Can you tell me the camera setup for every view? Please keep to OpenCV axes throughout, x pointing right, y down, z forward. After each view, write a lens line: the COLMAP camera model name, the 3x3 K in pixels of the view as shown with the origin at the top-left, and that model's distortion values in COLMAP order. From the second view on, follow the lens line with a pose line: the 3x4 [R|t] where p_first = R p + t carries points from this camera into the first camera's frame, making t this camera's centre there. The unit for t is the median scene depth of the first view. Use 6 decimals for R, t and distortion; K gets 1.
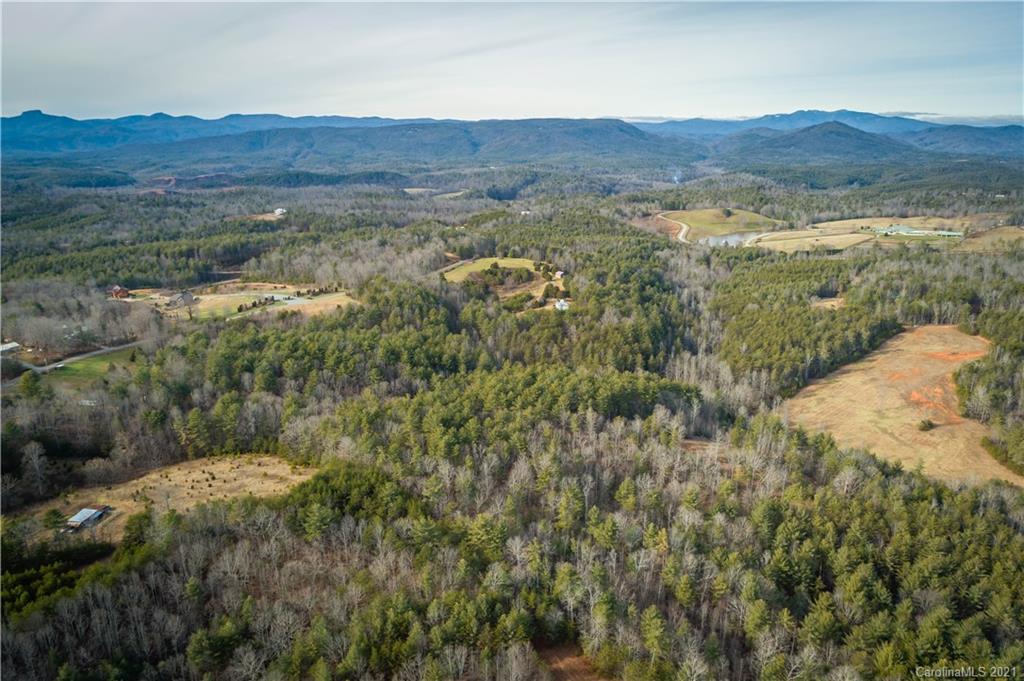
lens RADIAL K [[705.6, 0, 512.0], [0, 705.6, 340.5], [0, 0, 1]] dist [-0.005866, 0.006450]
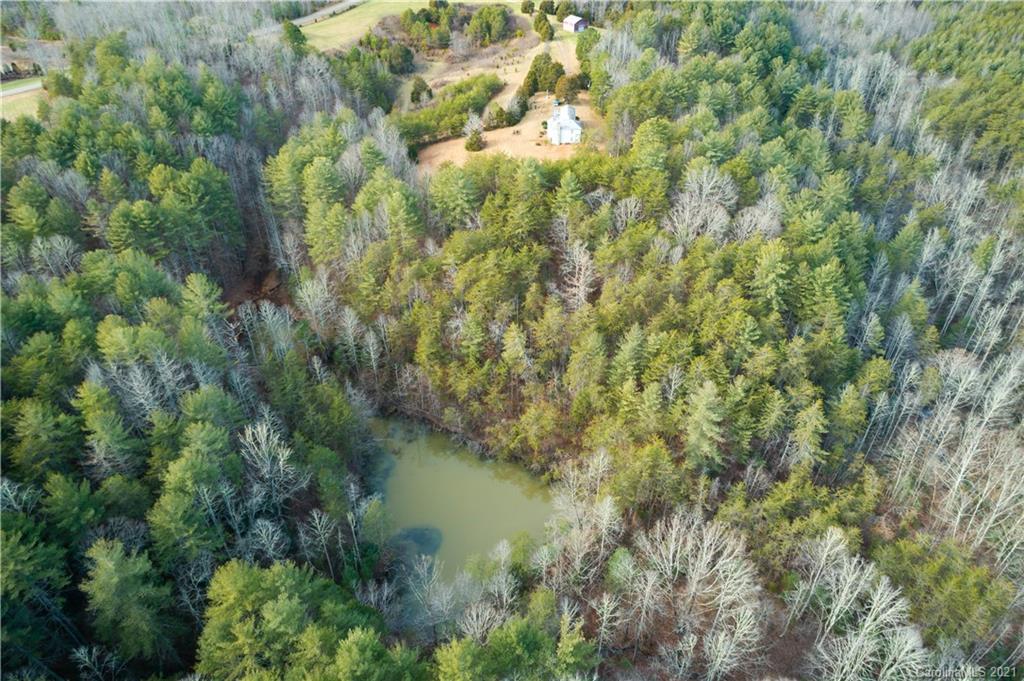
lens RADIAL K [[705.6, 0, 512.0], [0, 705.6, 340.5], [0, 0, 1]] dist [-0.005866, 0.006450]
pose [[0.999068, 0.018880, -0.038827, 0.056470], [-0.003745, 0.933821, 0.357721, -0.073181], [0.043011, -0.357242, 0.933021, 0.564191]]
